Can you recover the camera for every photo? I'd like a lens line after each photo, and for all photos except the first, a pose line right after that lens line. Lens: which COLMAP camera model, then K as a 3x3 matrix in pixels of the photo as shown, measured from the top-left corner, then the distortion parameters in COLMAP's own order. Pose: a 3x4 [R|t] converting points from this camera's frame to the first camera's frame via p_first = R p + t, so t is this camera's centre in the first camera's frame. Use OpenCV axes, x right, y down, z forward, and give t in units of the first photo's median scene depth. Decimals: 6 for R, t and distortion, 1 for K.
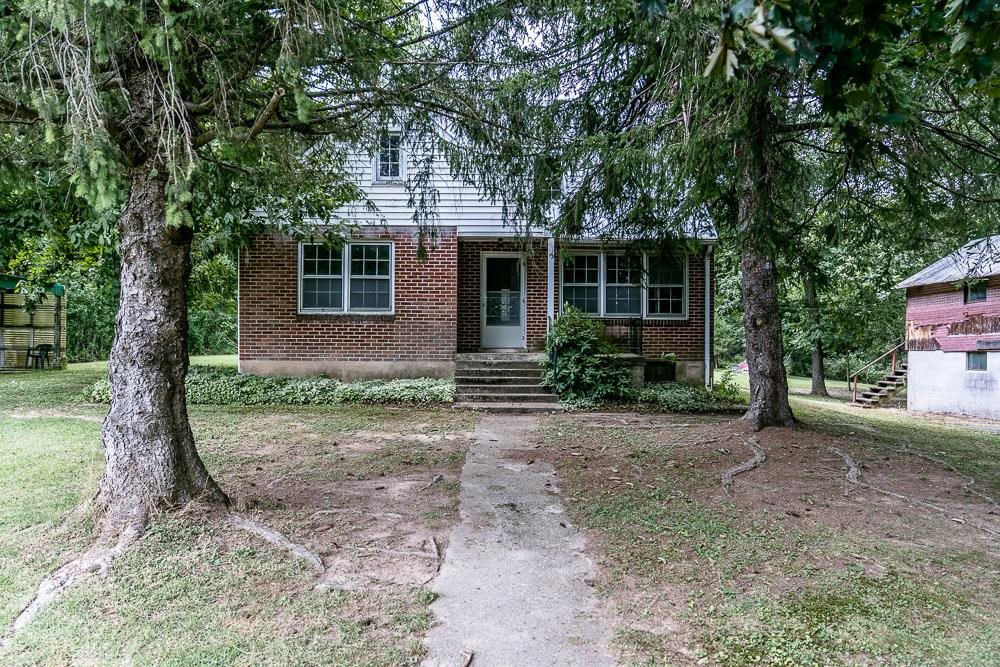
lens RADIAL K [[740.9, 0, 503.6], [0, 740.9, 352.4], [0, 0, 1]] dist [-0.007818, 0.001540]
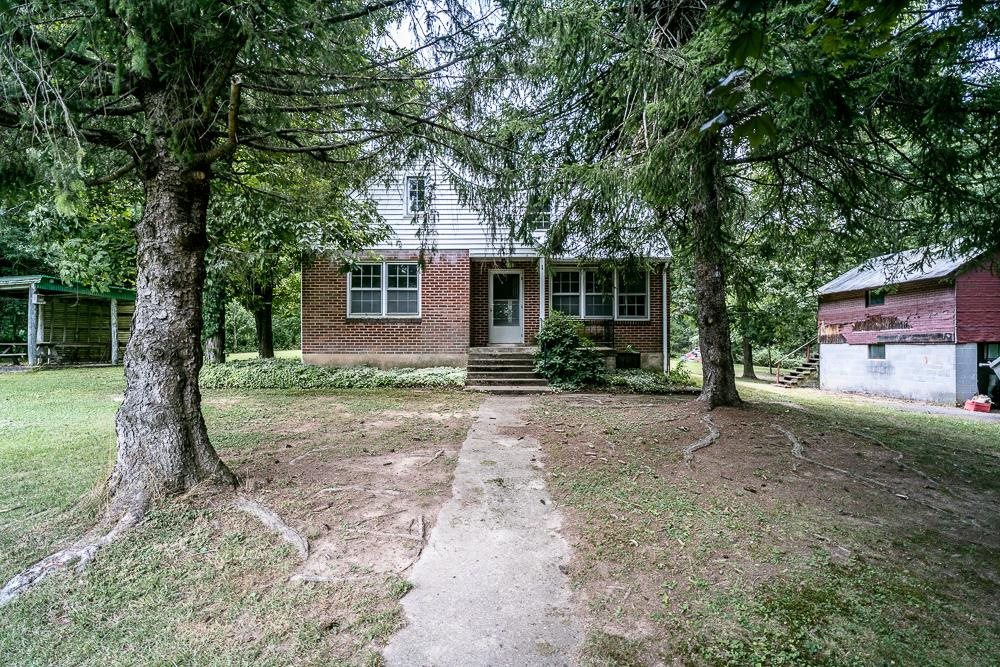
lens RADIAL K [[524.7, 0, 500.0], [0, 524.7, 333.5], [0, 0, 1]] dist [0.003632, 0.000311]
pose [[0.999540, -0.005940, -0.029733, 0.030064], [0.005190, 0.999668, -0.025244, 0.000353], [0.029873, 0.025078, 0.999239, 0.151733]]
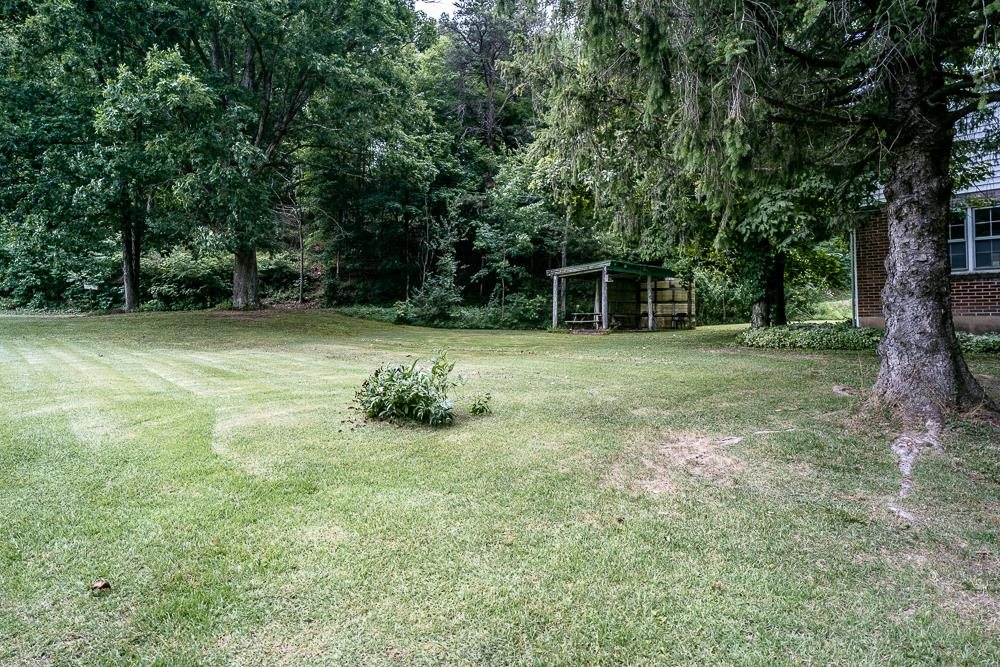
lens RADIAL K [[541.5, 0, 488.0], [0, 541.5, 295.4], [0, 0, 1]] dist [0.001314, 0.000213]
pose [[0.679755, -0.046664, -0.731953, -0.195485], [0.005086, 0.998250, -0.058917, 0.043319], [0.733422, 0.036326, 0.678803, -0.120539]]
